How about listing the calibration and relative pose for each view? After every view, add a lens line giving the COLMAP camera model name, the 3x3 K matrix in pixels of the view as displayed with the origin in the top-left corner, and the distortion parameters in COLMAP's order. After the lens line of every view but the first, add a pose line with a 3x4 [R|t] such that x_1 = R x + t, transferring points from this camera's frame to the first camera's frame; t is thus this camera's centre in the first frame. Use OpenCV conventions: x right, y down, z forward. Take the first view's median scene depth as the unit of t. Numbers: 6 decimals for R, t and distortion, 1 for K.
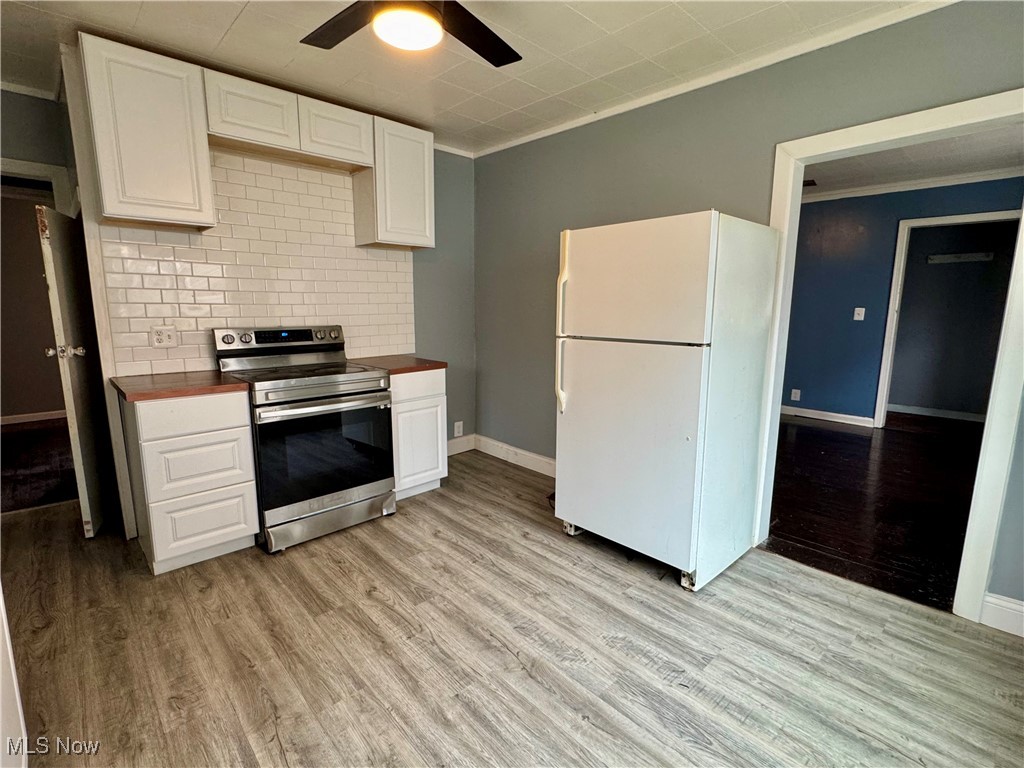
lens RADIAL K [[488.1, 0, 514.7], [0, 488.1, 383.7], [0, 0, 1]] dist [-0.003563, 0.000666]
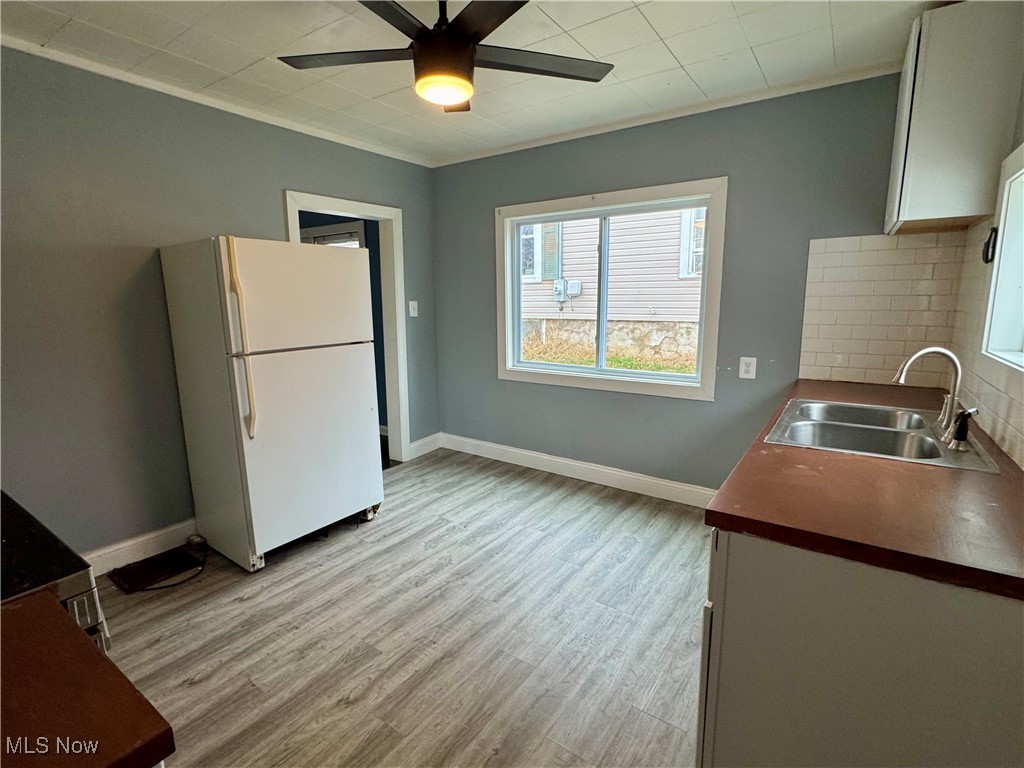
lens RADIAL K [[488.1, 0, 512.4], [0, 488.1, 384.1], [0, 0, 1]] dist [-0.003563, 0.000666]
pose [[-0.201871, -0.174663, 0.963712, -1.039719], [0.163900, 0.964070, 0.209060, -0.176813], [-0.965601, 0.200156, -0.165990, 0.816927]]
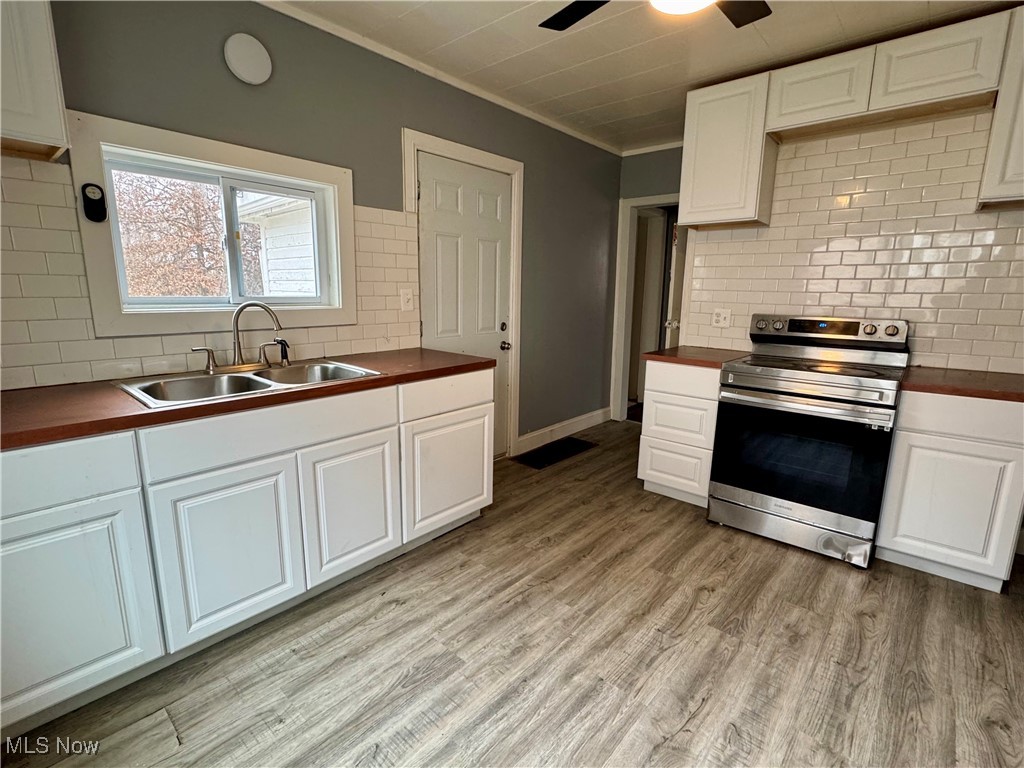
lens RADIAL K [[488.1, 0, 507.0], [0, 488.1, 381.9], [0, 0, 1]] dist [-0.003563, 0.000666]
pose [[0.080585, 0.180813, -0.980211, 0.565436], [-0.174620, 0.970761, 0.164714, -0.062261], [0.981333, 0.157891, 0.109802, 0.467465]]
